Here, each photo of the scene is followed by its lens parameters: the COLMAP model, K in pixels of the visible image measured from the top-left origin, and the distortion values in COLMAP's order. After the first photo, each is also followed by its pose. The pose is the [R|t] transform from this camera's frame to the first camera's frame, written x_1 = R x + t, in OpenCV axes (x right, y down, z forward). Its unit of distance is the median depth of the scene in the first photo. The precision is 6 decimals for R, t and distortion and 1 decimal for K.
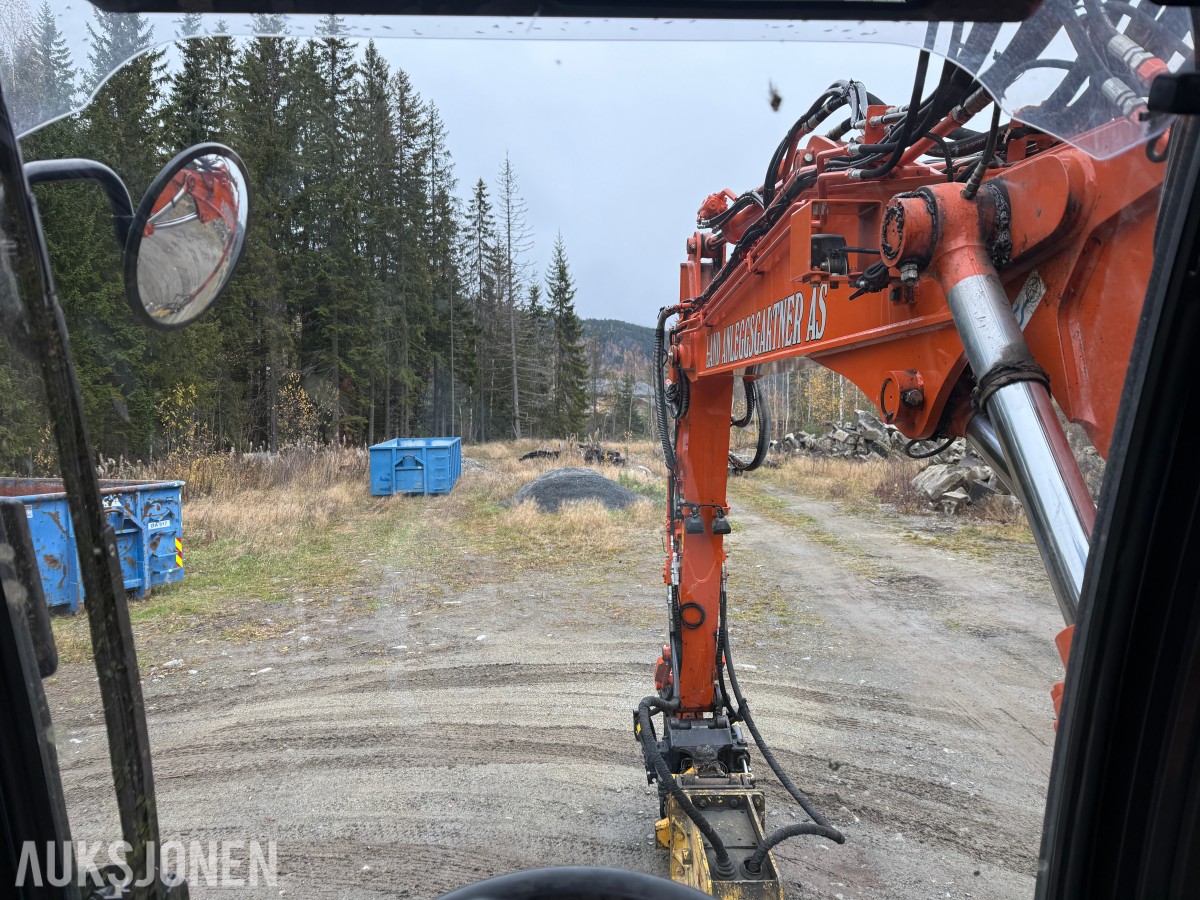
lens RADIAL K [[834.0, 0, 602.9], [0, 834.0, 458.5], [0, 0, 1]] dist [0.108185, -0.166215]
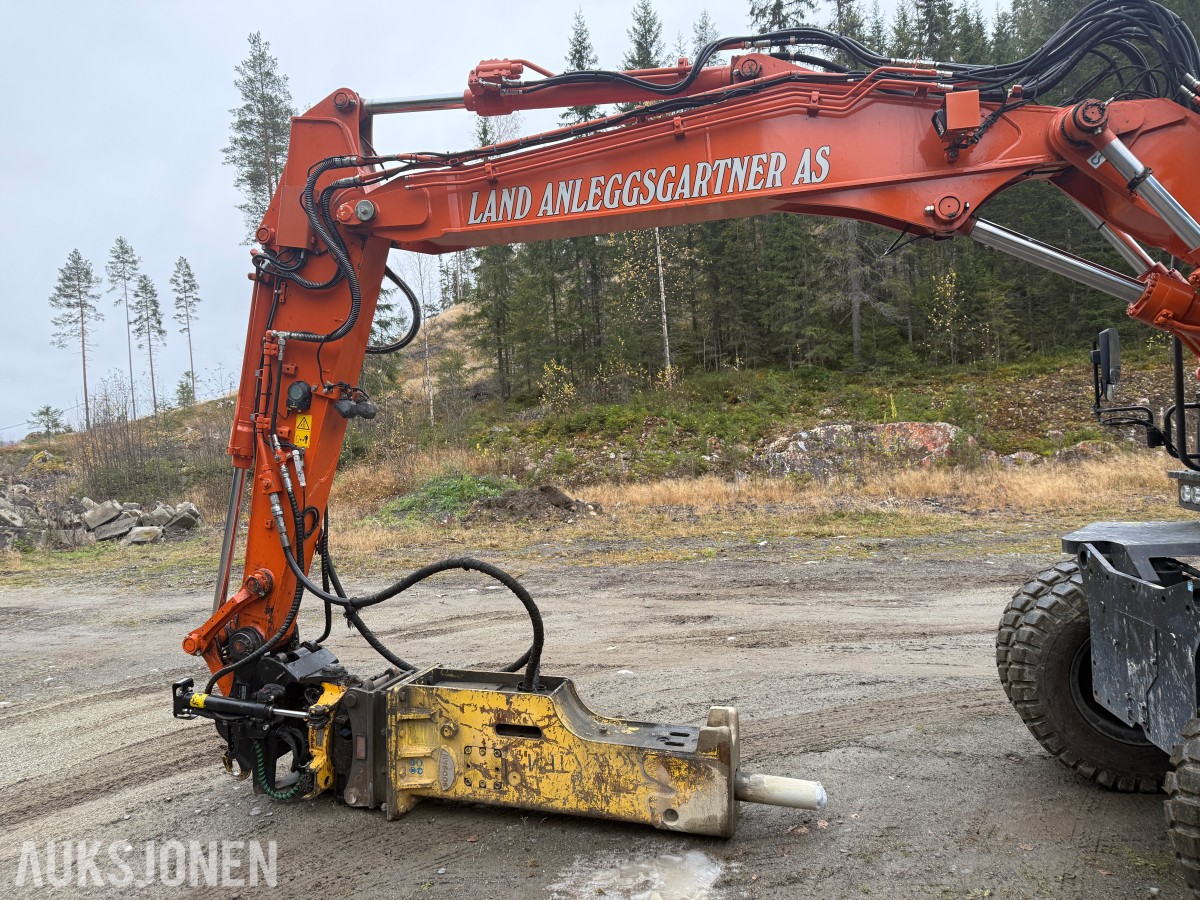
lens RADIAL K [[843.1, 0, 594.7], [0, 843.1, 453.7], [0, 0, 1]] dist [0.040447, -0.048274]
pose [[0.302968, -0.011919, 0.952926, -0.637937], [0.099832, 0.994817, -0.019297, 0.161907], [-0.947758, 0.100978, 0.302587, 0.438991]]
